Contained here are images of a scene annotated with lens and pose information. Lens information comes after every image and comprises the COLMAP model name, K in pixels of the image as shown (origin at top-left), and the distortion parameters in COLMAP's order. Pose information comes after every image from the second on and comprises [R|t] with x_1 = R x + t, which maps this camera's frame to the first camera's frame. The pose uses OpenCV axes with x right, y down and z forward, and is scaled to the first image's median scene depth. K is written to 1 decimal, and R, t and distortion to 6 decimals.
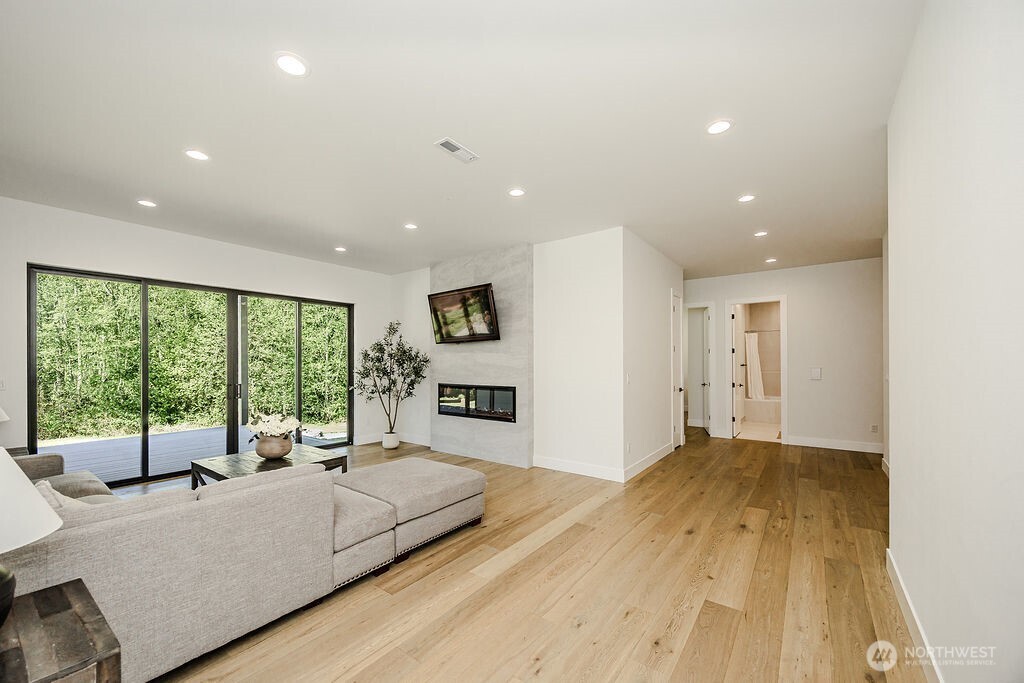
lens RADIAL K [[404.4, 0, 510.4], [0, 404.4, 361.6], [0, 0, 1]] dist [-0.000915, -0.000134]
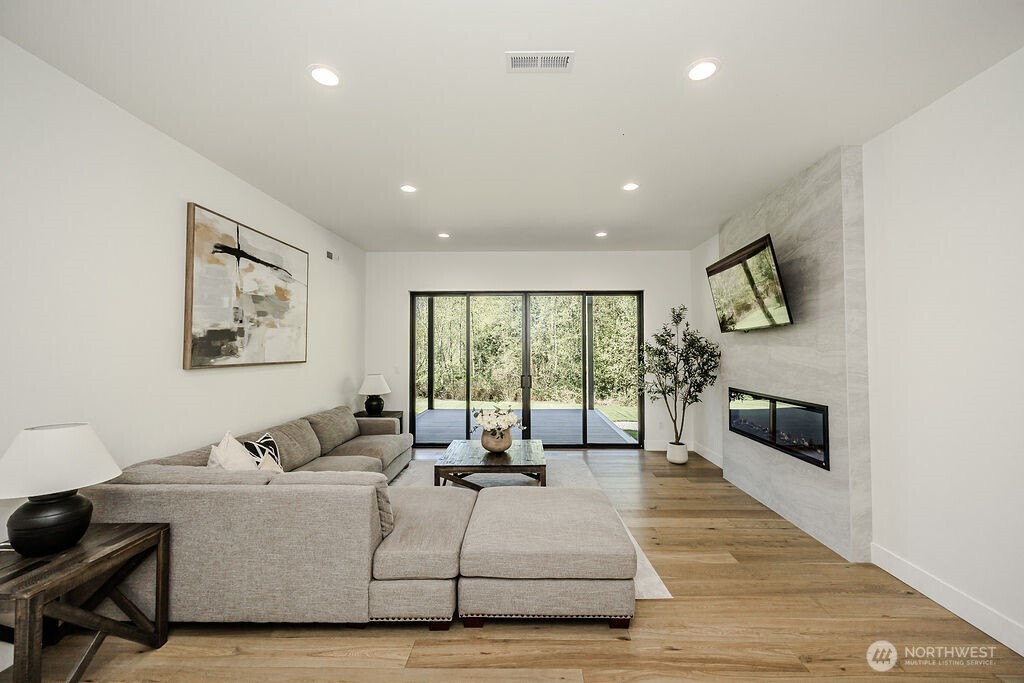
lens RADIAL K [[403.9, 0, 520.0], [0, 403.9, 337.1], [0, 0, 1]] dist [-0.000984, -0.000071]
pose [[0.586168, -0.023494, -0.809849, 0.183224], [0.001132, 0.999602, -0.028180, -0.015600], [0.810189, 0.015602, 0.585962, 0.267807]]
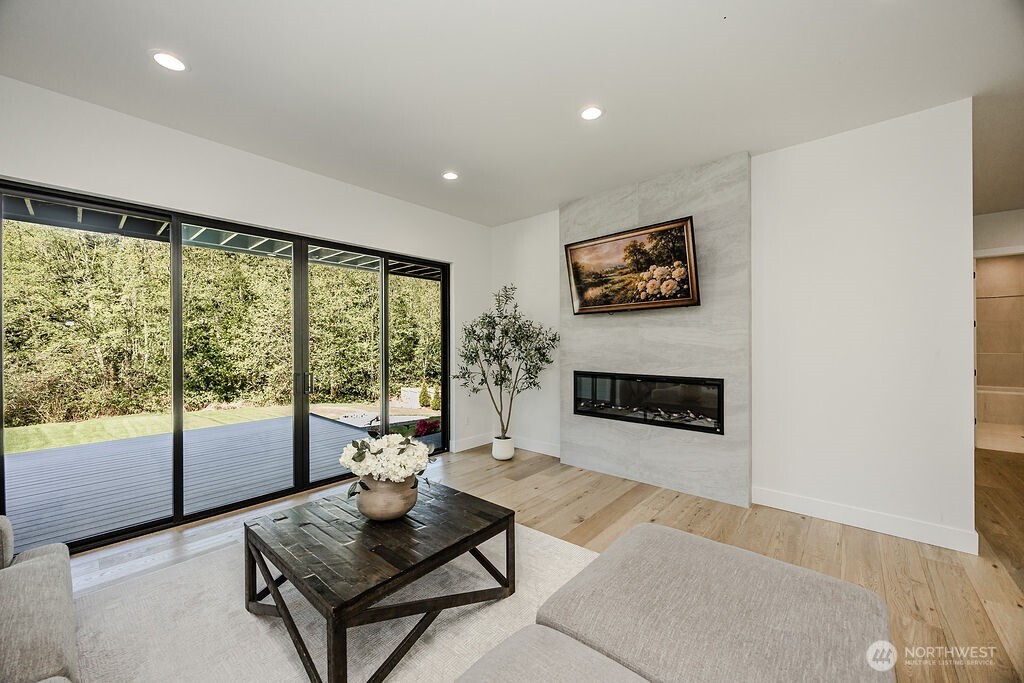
lens RADIAL K [[390.4, 0, 510.4], [0, 390.4, 342.4], [0, 0, 1]] dist [-0.002917, -0.000156]
pose [[0.997352, -0.001285, -0.072716, -0.233623], [0.001554, 0.999992, 0.003648, 0.001152], [0.072710, -0.003751, 0.997346, 0.299038]]
